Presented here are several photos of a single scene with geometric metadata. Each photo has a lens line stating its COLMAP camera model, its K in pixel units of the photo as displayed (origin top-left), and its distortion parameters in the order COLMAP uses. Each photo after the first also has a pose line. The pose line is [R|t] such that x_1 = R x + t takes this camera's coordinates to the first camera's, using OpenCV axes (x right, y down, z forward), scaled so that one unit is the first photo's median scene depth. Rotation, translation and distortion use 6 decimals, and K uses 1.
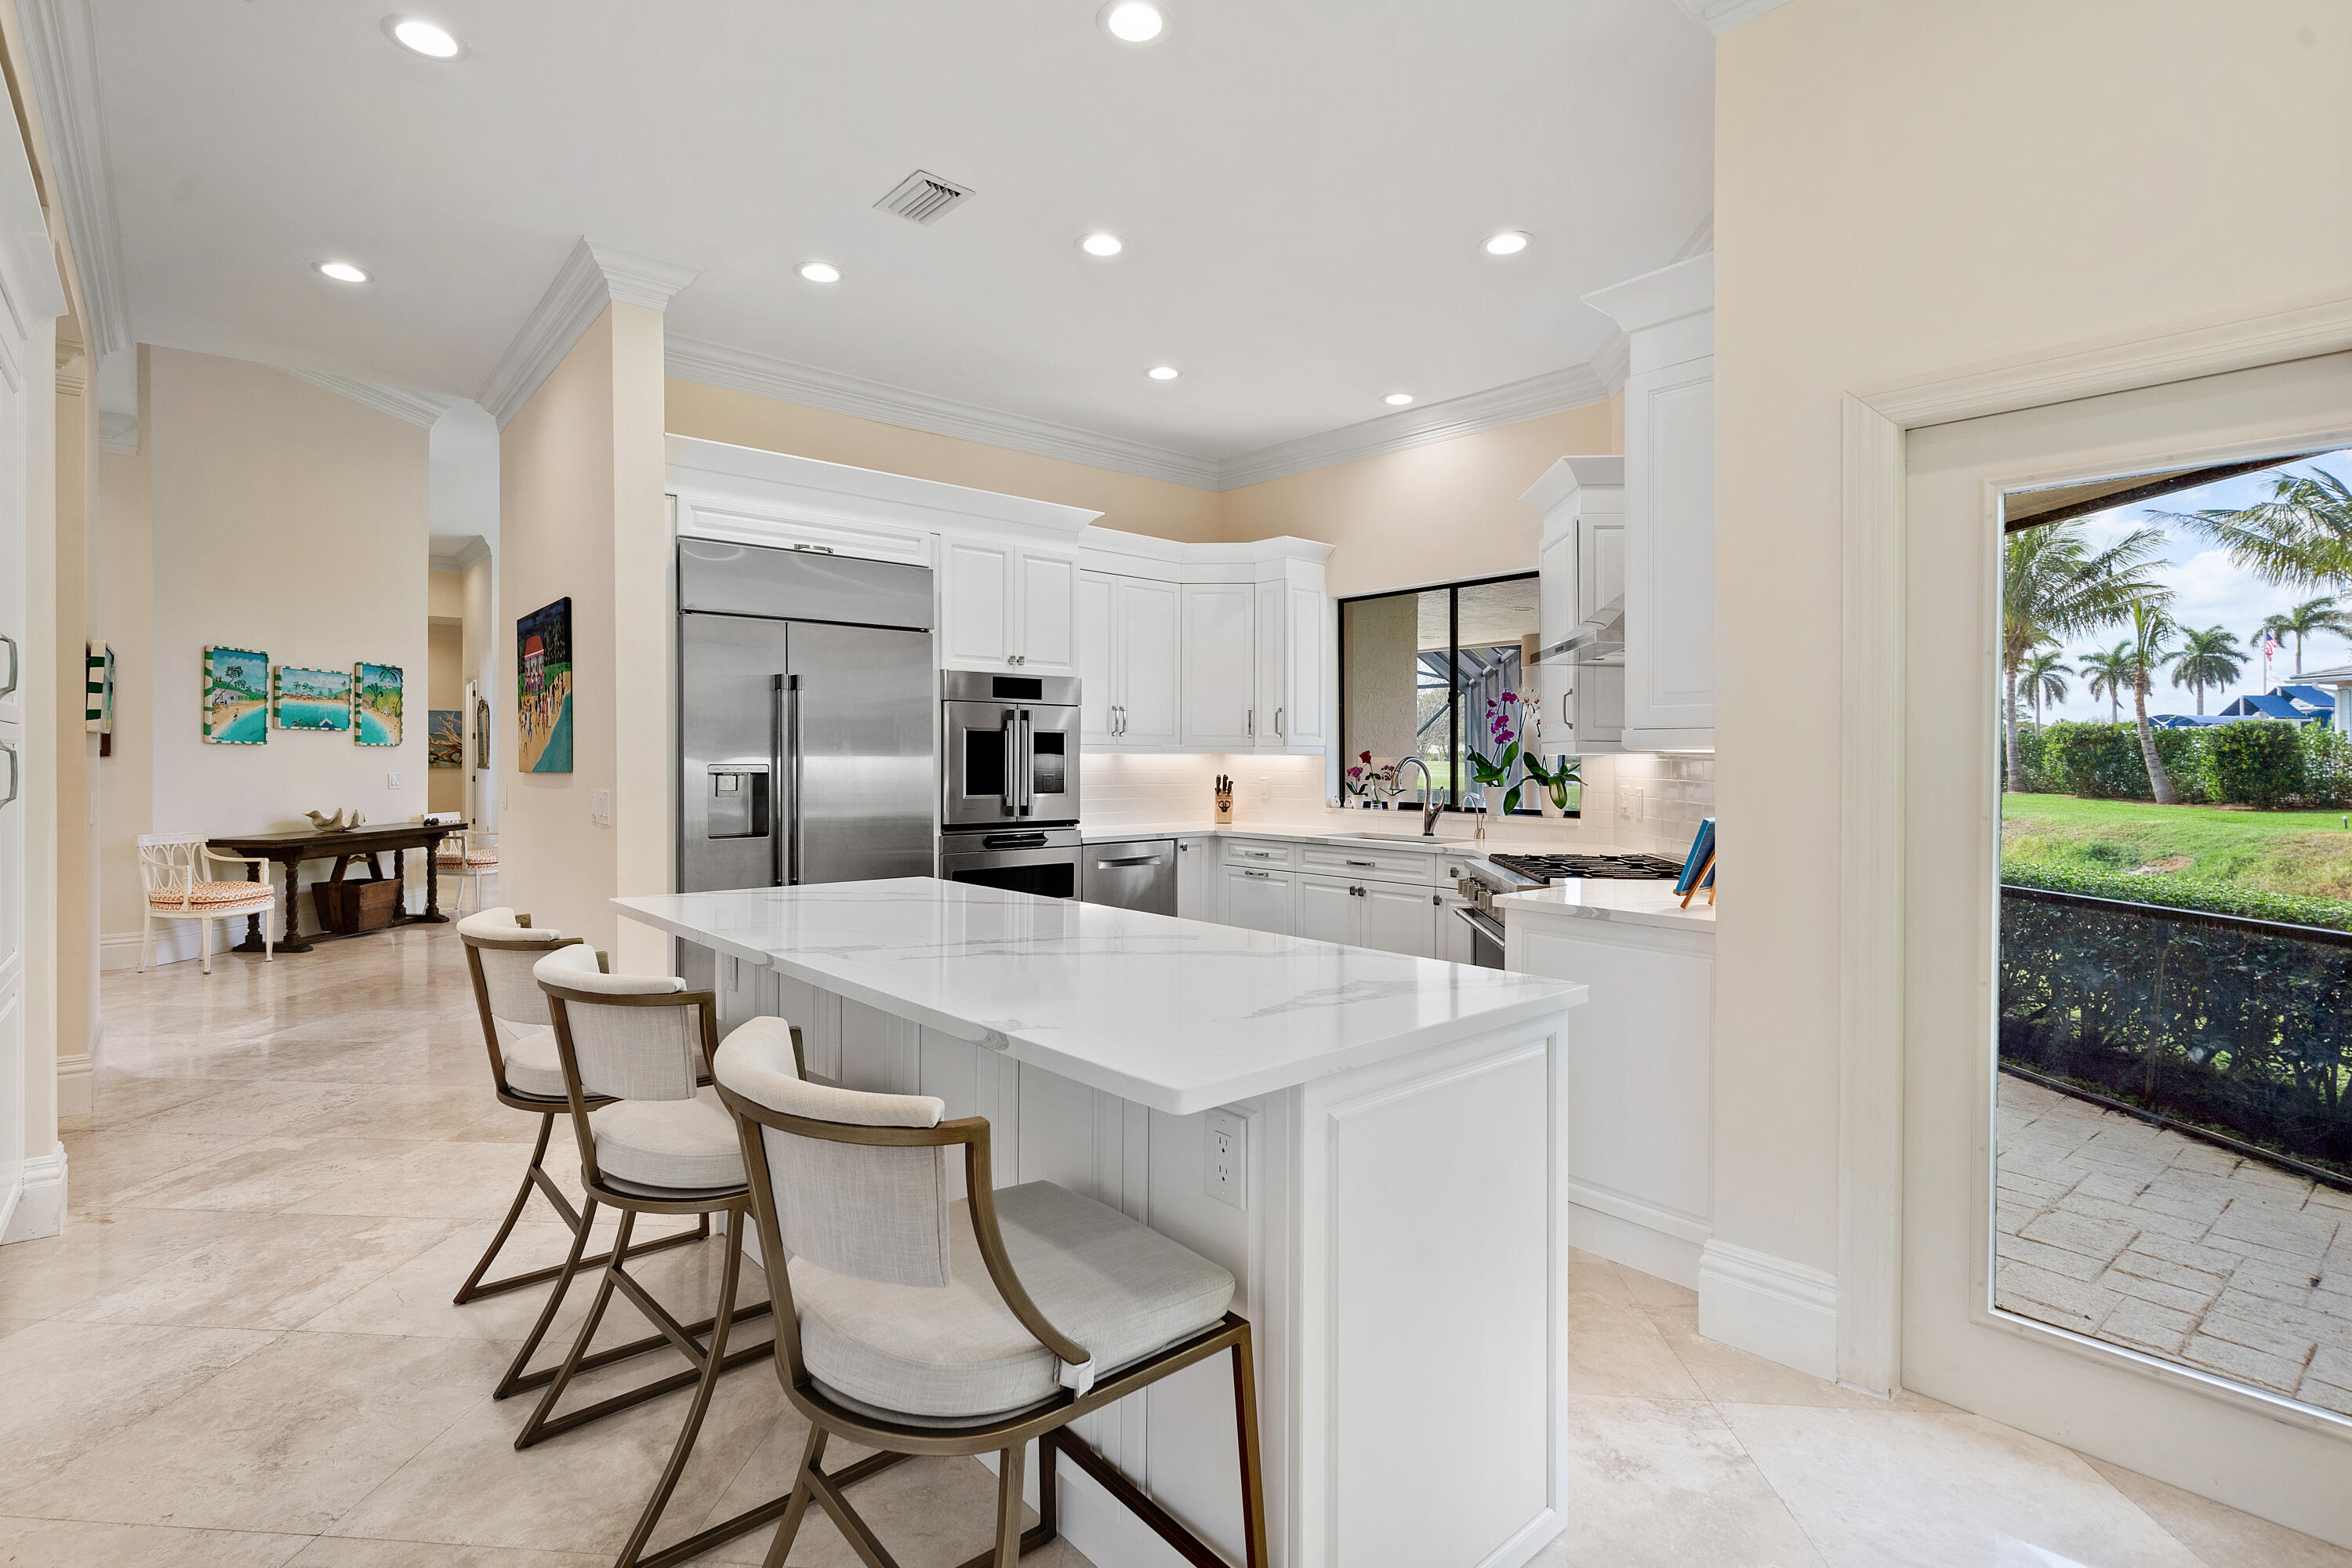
lens RADIAL K [[1139.7, 0, 1173.4], [0, 1139.7, 762.5], [0, 0, 1]] dist [-0.000232, -0.000394]
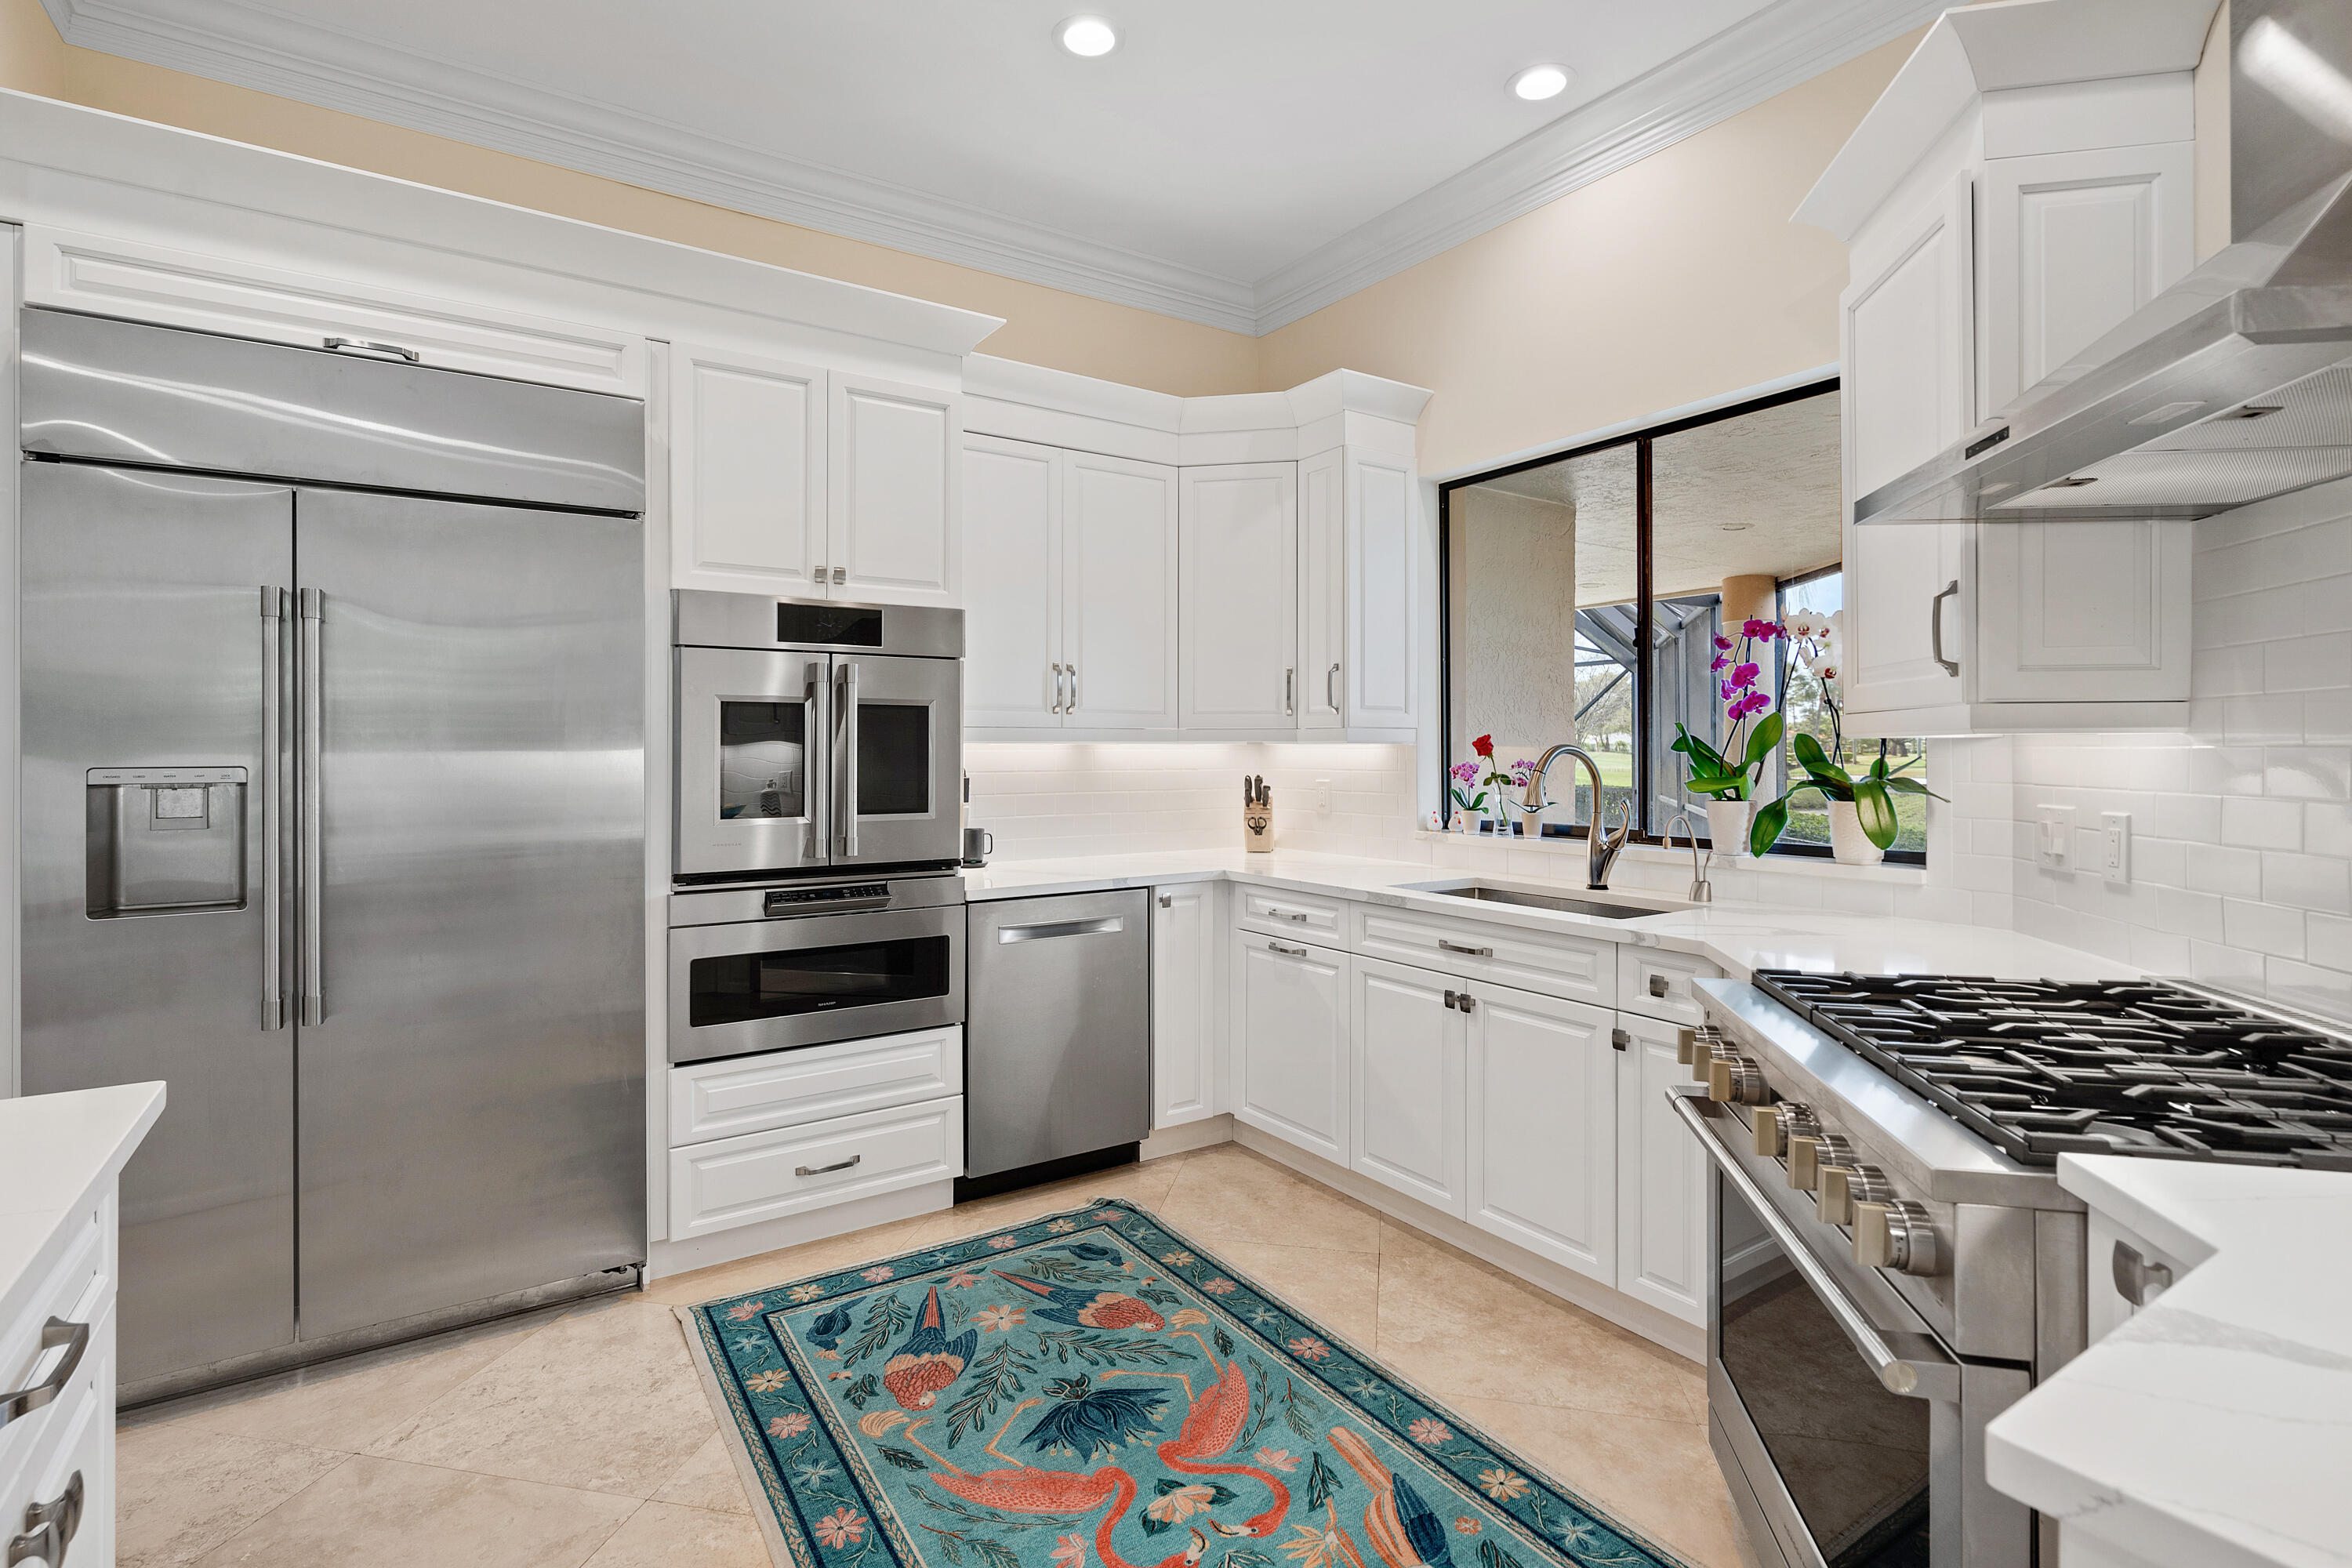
lens RADIAL K [[1139.7, 0, 1173.4], [0, 1139.7, 762.5], [0, 0, 1]] dist [-0.000232, -0.000394]
pose [[0.991865, -0.004063, -0.127229, 0.093148], [0.005022, 0.999961, 0.007221, -0.001339], [0.127195, -0.007801, 0.991847, 0.439722]]
